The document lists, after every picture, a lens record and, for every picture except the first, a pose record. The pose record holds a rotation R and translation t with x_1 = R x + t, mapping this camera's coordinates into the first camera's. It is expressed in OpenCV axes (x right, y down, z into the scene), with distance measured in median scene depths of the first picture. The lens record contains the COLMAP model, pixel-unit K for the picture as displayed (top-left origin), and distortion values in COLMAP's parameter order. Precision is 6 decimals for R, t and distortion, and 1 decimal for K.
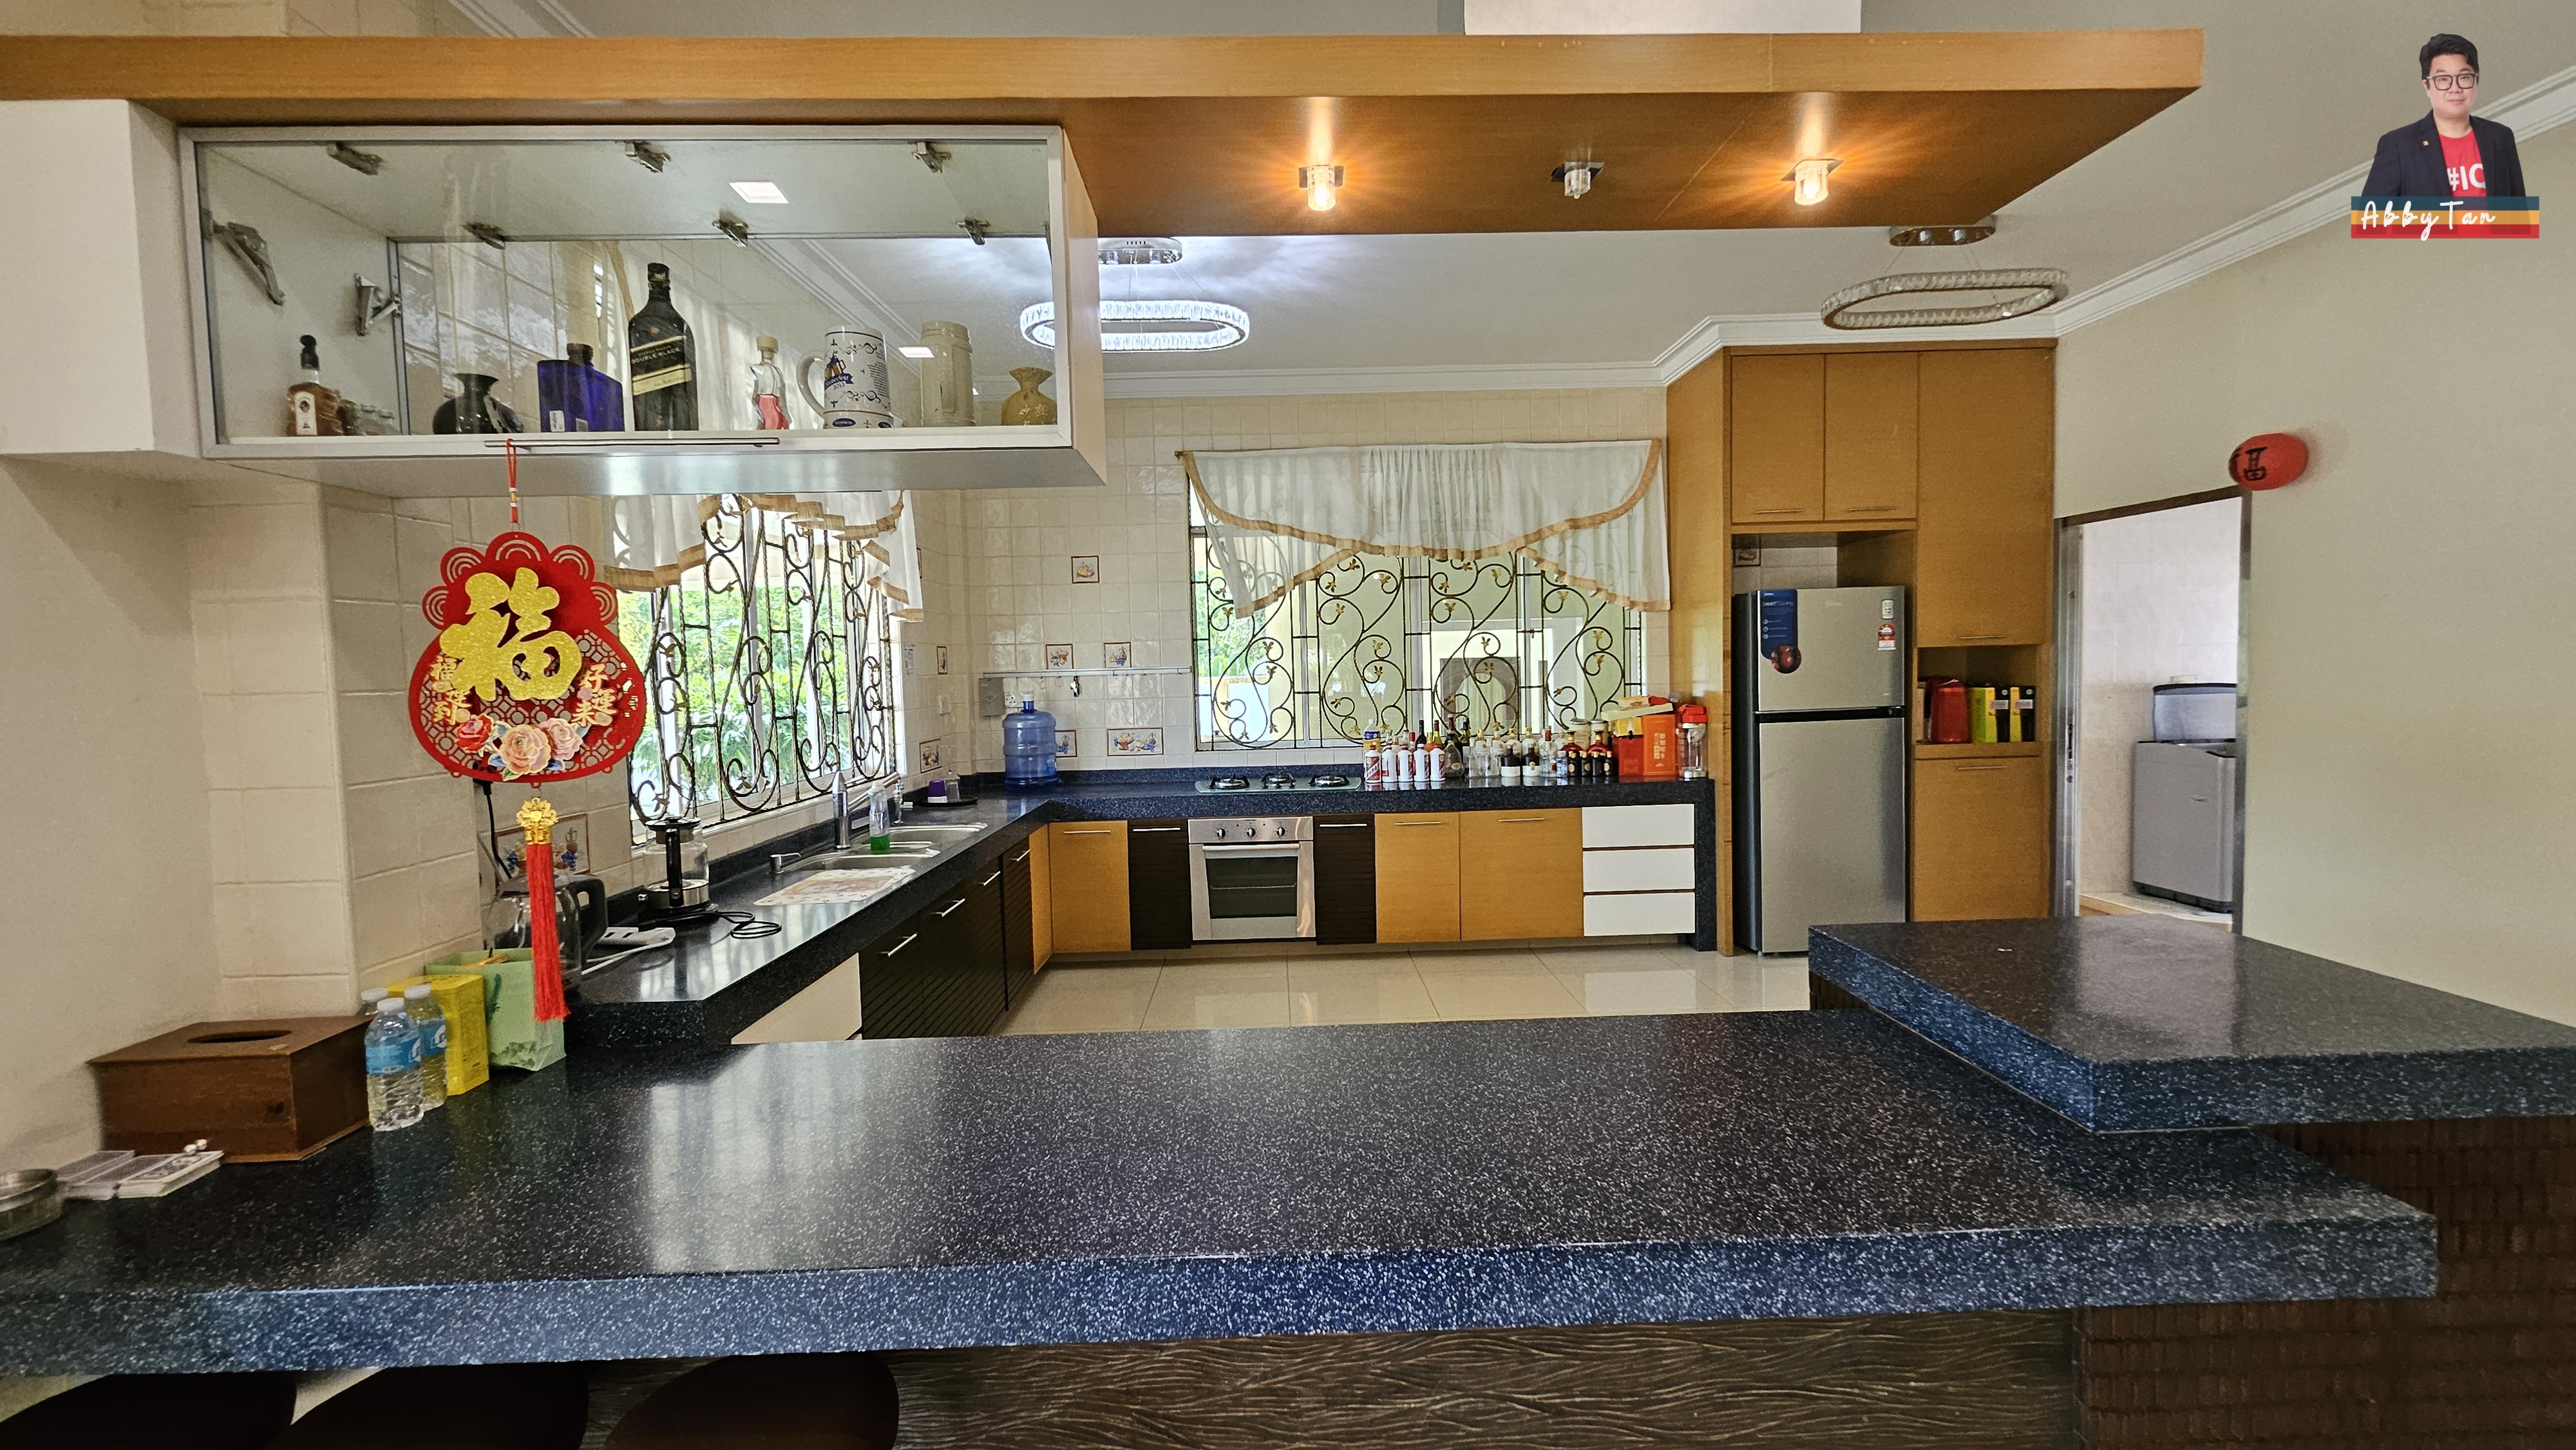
lens RADIAL K [[1025.5, 0, 1284.8], [0, 1025.5, 720.2], [0, 0, 1]] dist [0.001909, 0.000043]
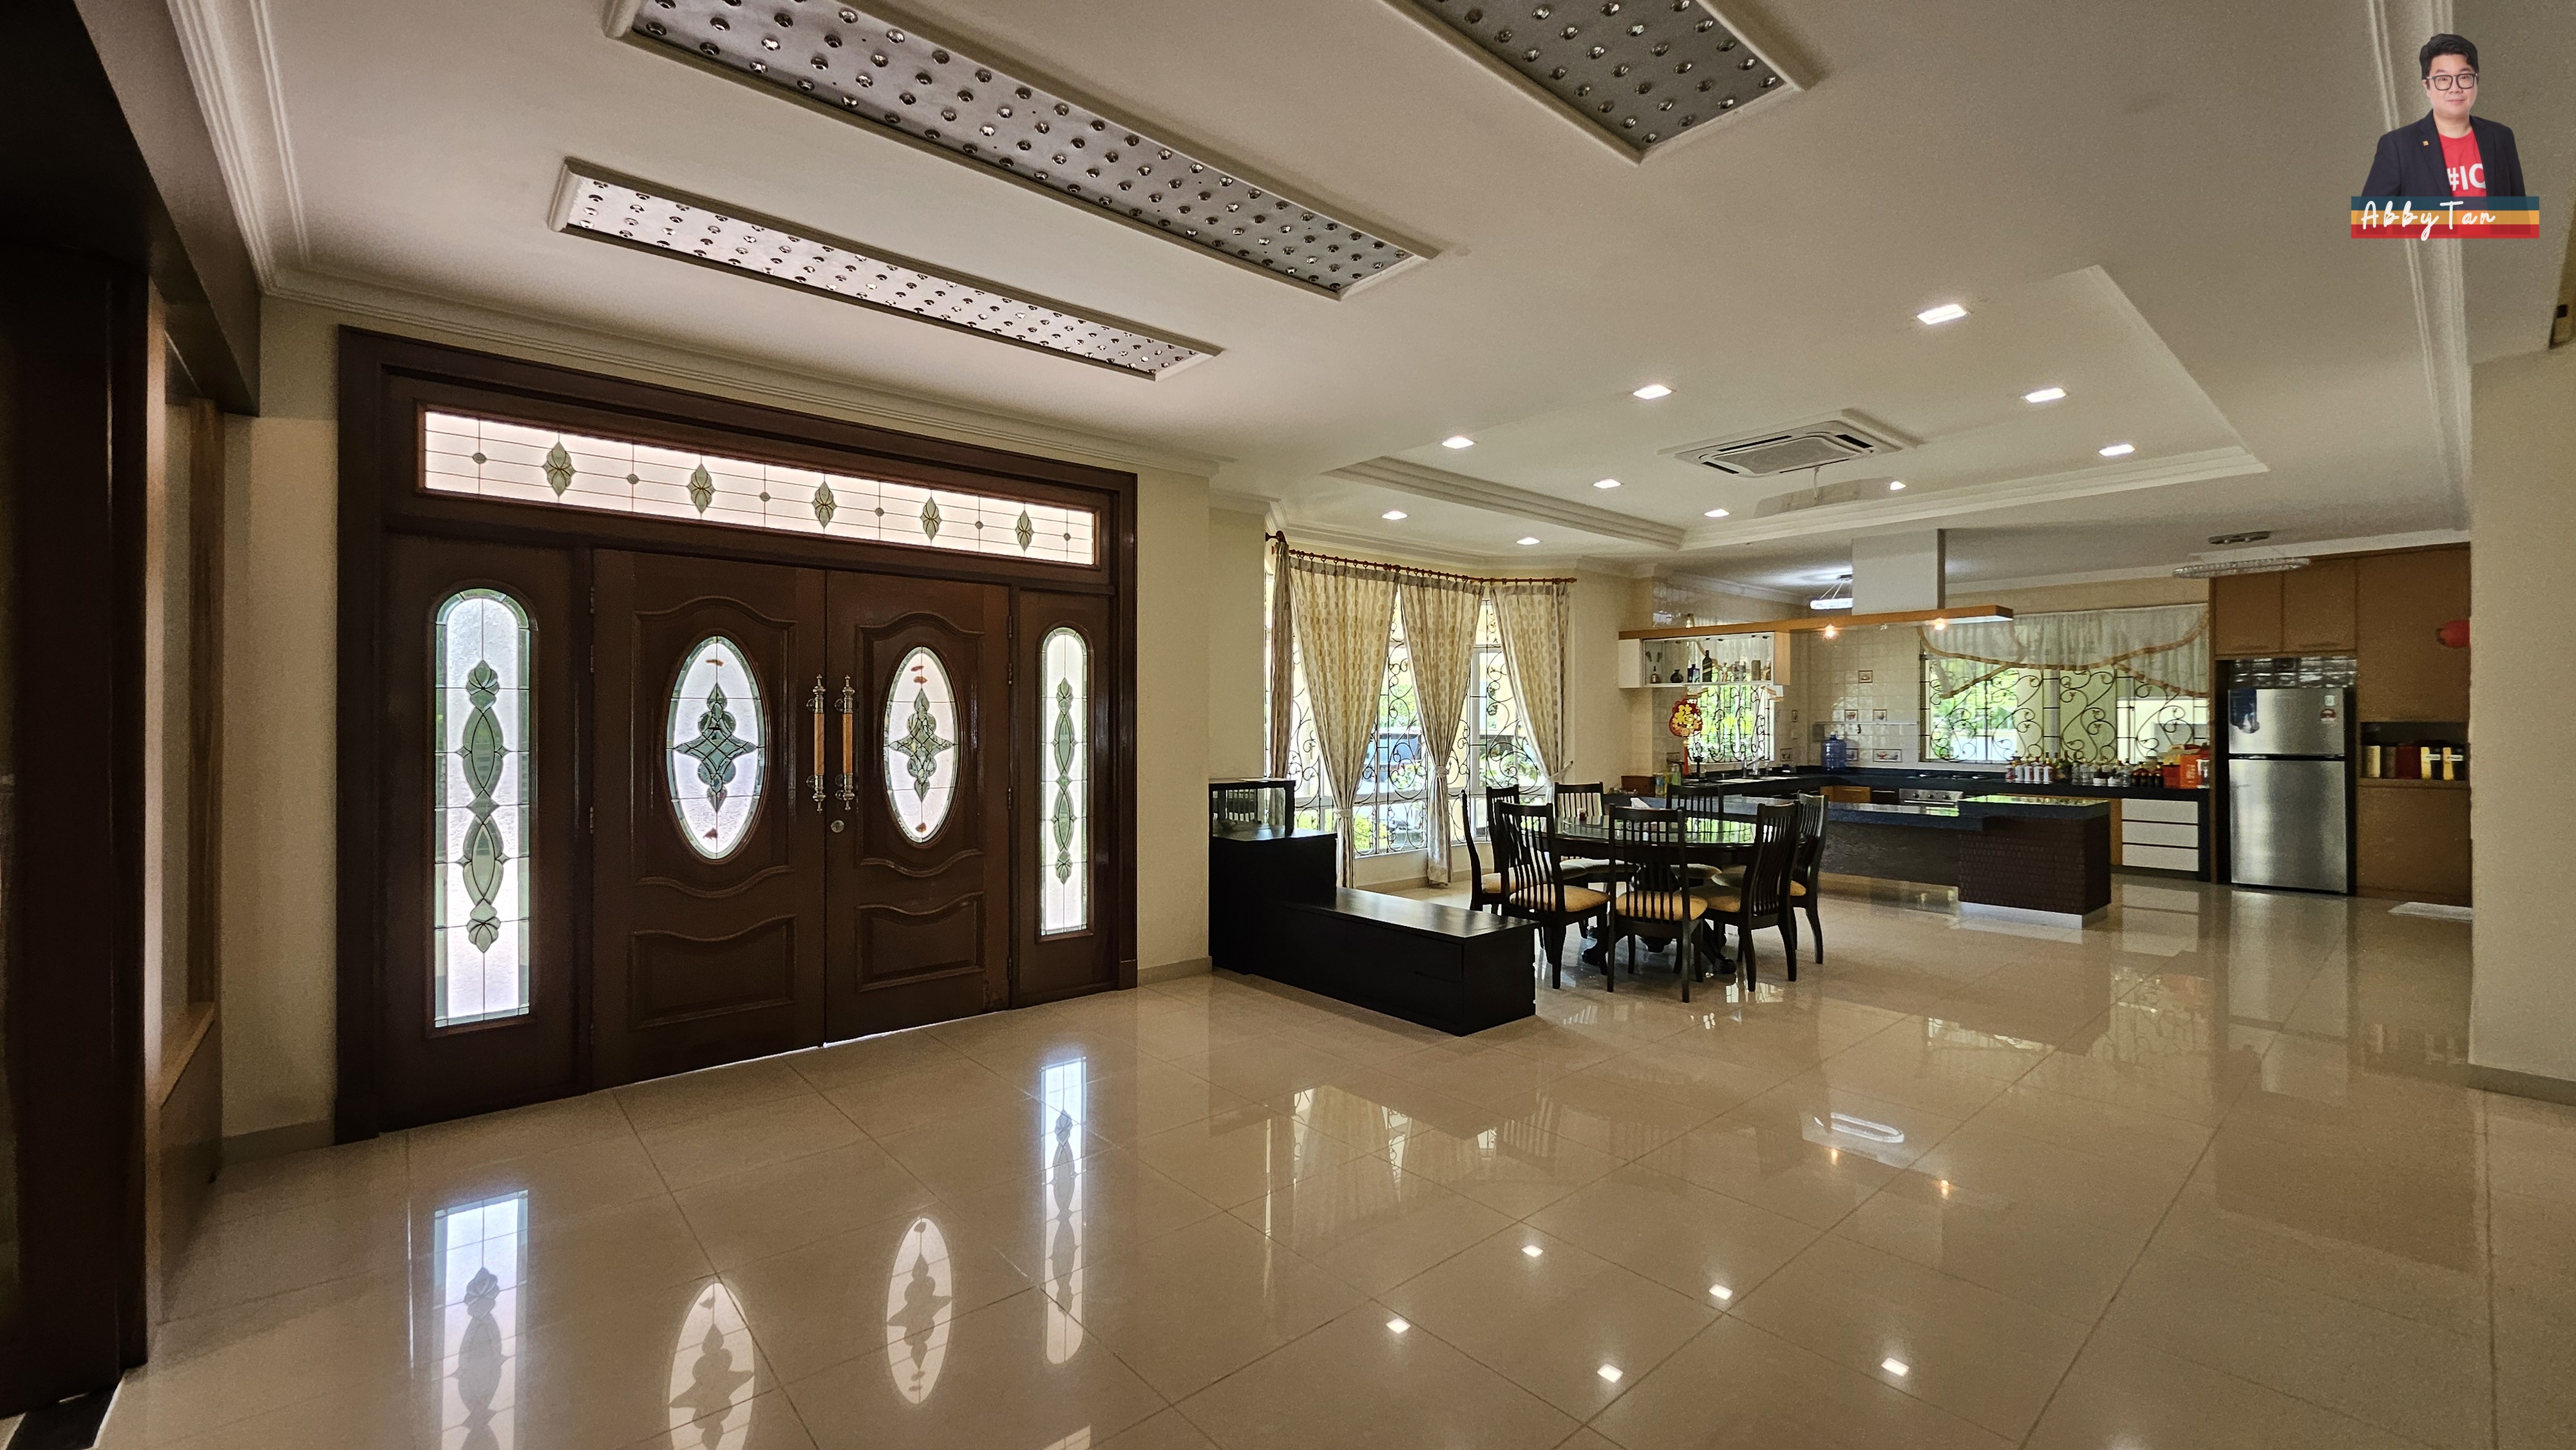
lens RADIAL K [[1025.5, 0, 1289.0], [0, 1025.5, 715.0], [0, 0, 1]] dist [0.001909, 0.000043]
pose [[0.638716, 0.021883, -0.769131, 0.743376], [-0.058087, 0.998114, -0.019841, 0.054427], [0.767247, 0.057349, 0.638783, -1.421980]]
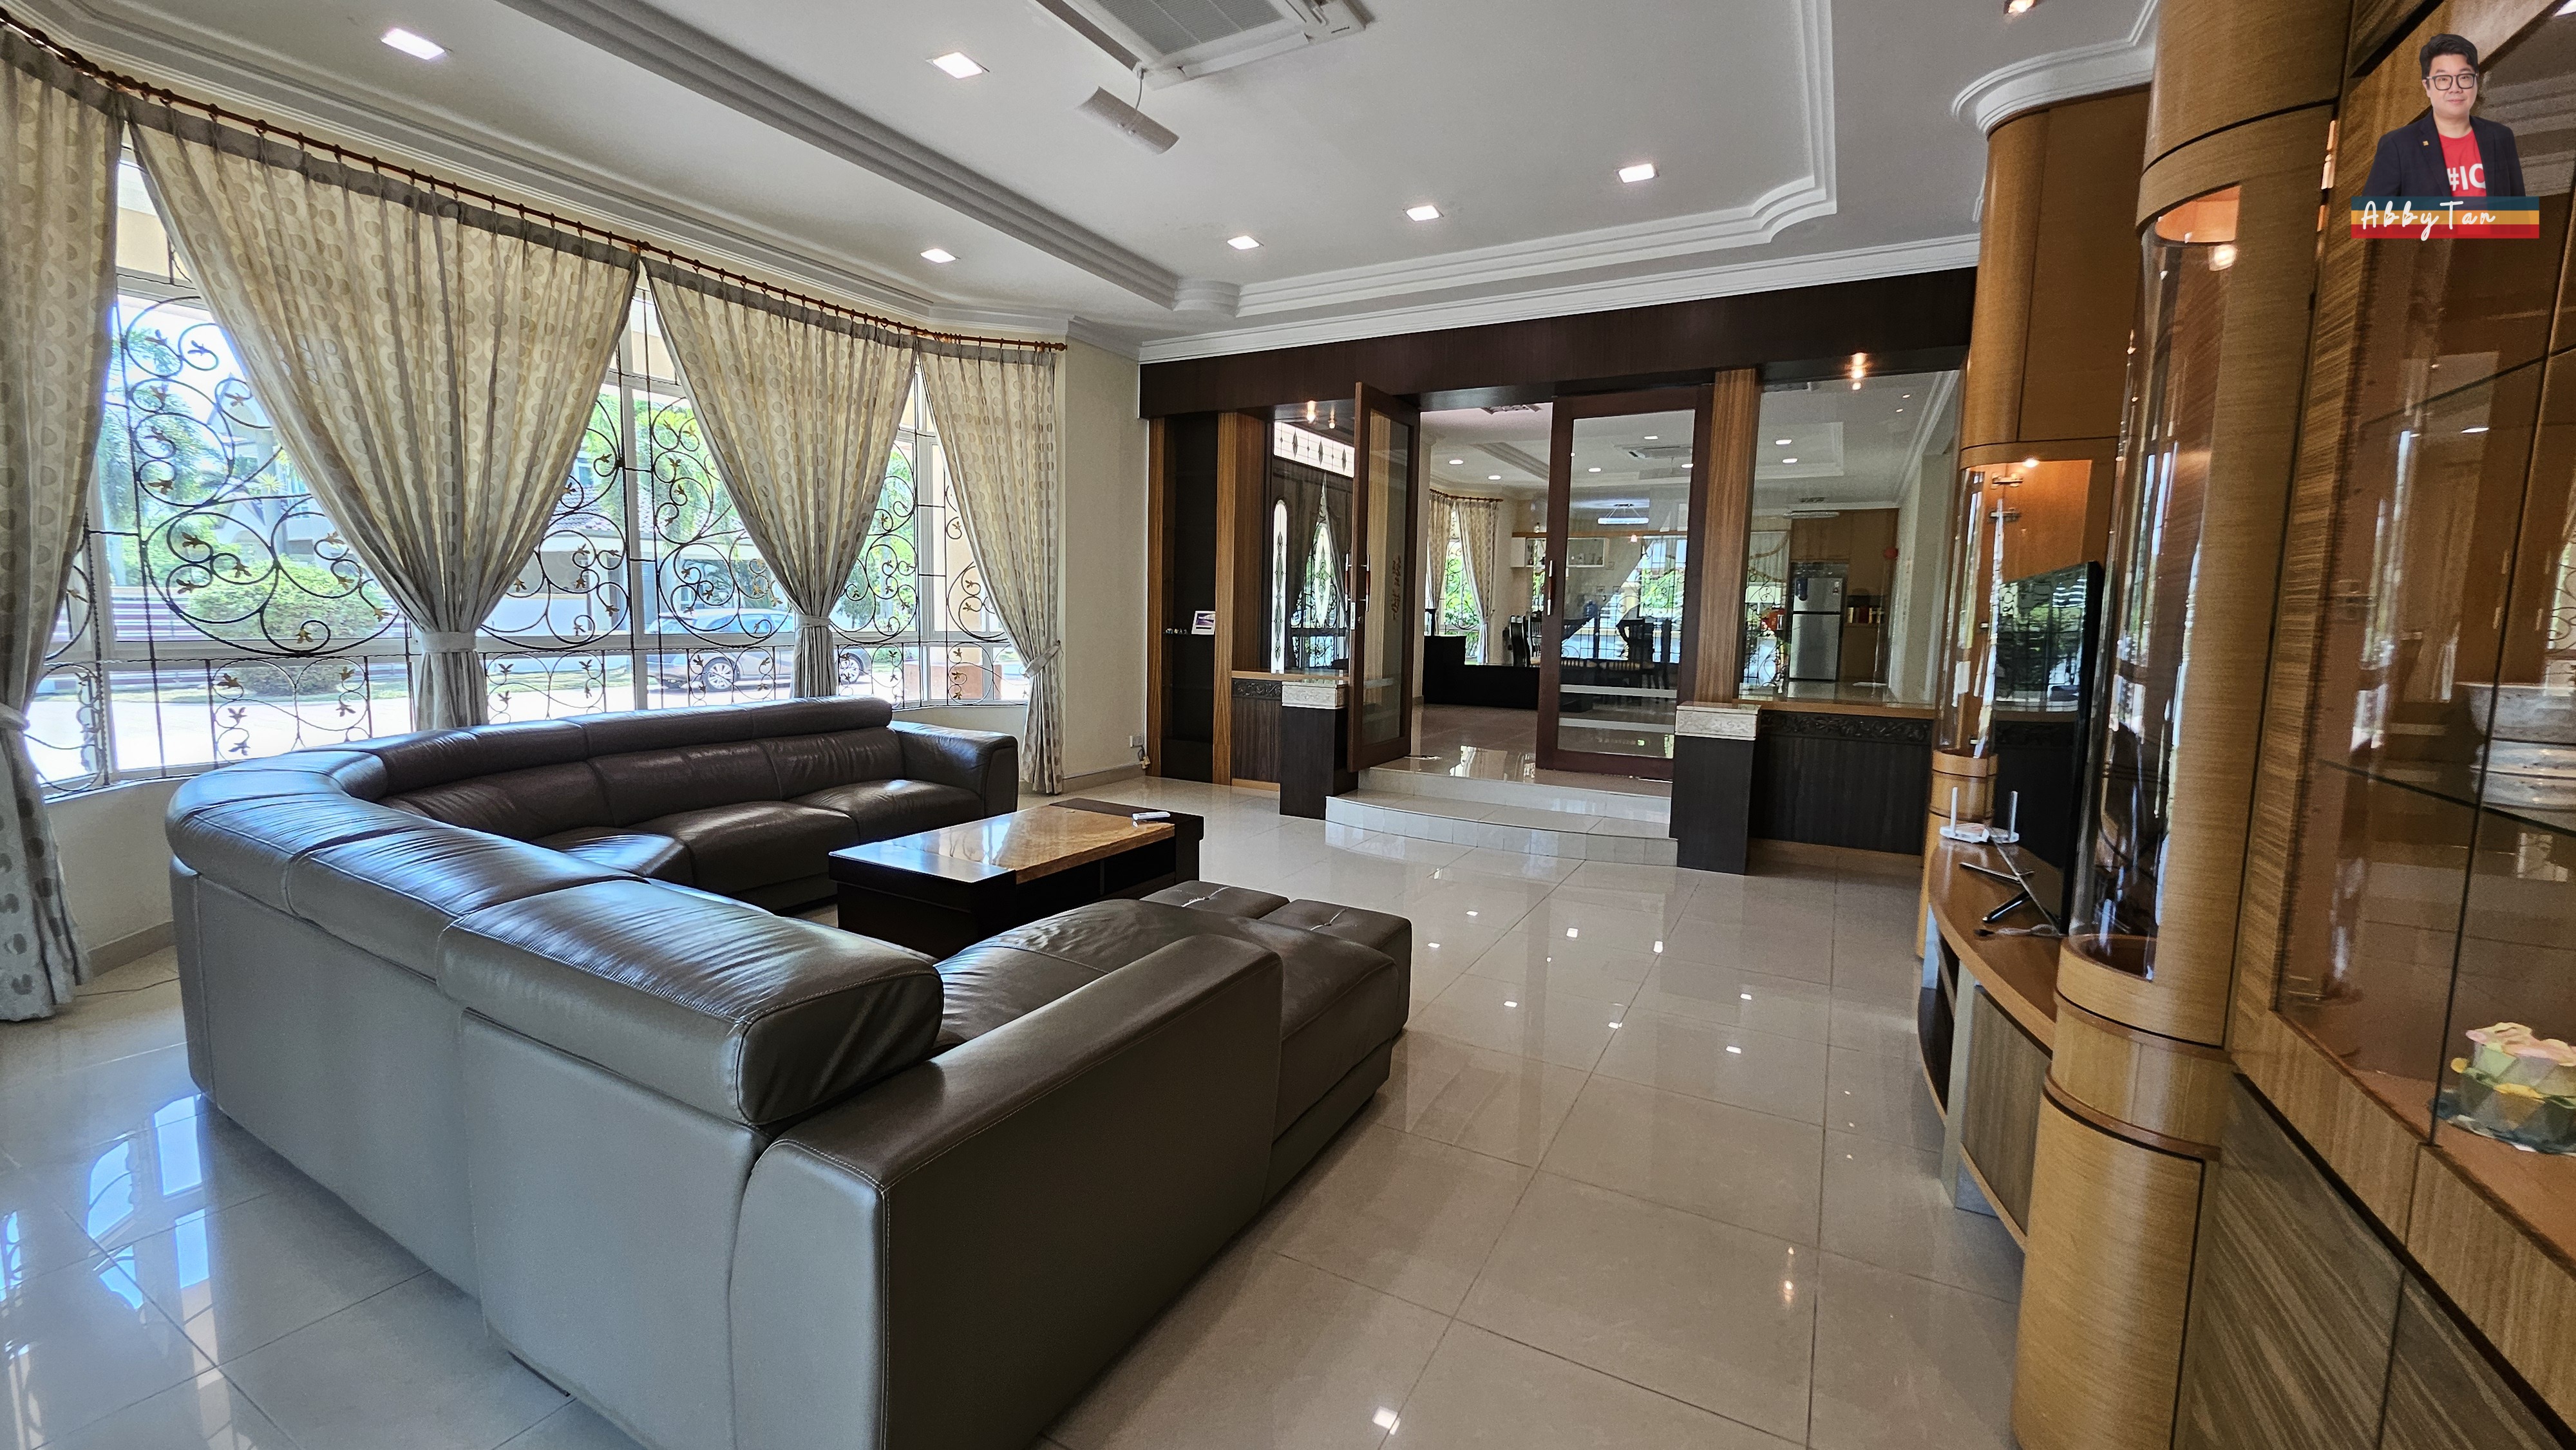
lens RADIAL K [[1025.5, 0, 1283.0], [0, 1025.5, 720.3], [0, 0, 1]] dist [0.001909, 0.000043]
pose [[0.867795, 0.097014, -0.487360, 0.644304], [-0.068837, 0.994771, 0.075447, 0.210059], [0.492131, -0.031924, 0.869936, -2.835193]]
